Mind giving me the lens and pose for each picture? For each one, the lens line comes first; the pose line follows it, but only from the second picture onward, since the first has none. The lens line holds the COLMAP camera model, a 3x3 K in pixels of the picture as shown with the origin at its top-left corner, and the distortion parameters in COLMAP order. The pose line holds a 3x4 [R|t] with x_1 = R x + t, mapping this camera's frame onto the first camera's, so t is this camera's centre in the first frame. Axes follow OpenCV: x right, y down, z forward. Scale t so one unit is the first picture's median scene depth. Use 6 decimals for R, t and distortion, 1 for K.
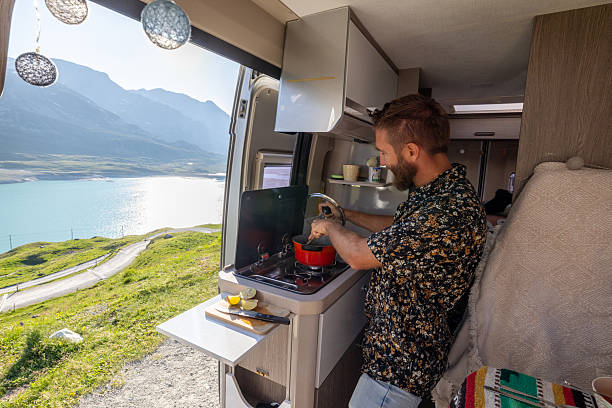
lens RADIAL K [[313.9, 0, 295.5], [0, 313.9, 201.7], [0, 0, 1]] dist [0.003278, 0.015429]
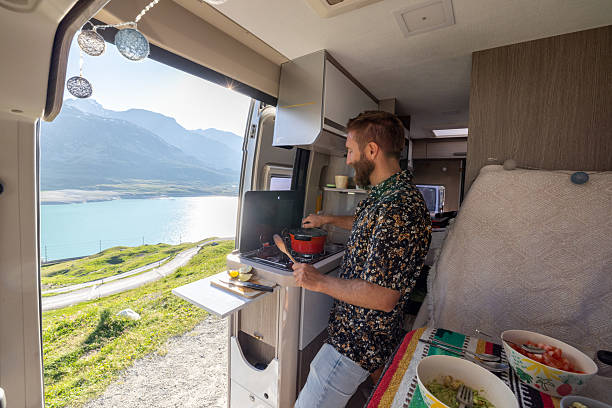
lens RADIAL K [[257.5, 0, 296.2], [0, 257.5, 199.5], [0, 0, 1]] dist [-0.002022, 0.000178]
pose [[0.996191, 0.001310, -0.087191, 0.109946], [-0.007365, 0.997578, -0.069159, 0.062151], [0.086889, 0.069538, 0.993788, -0.028771]]
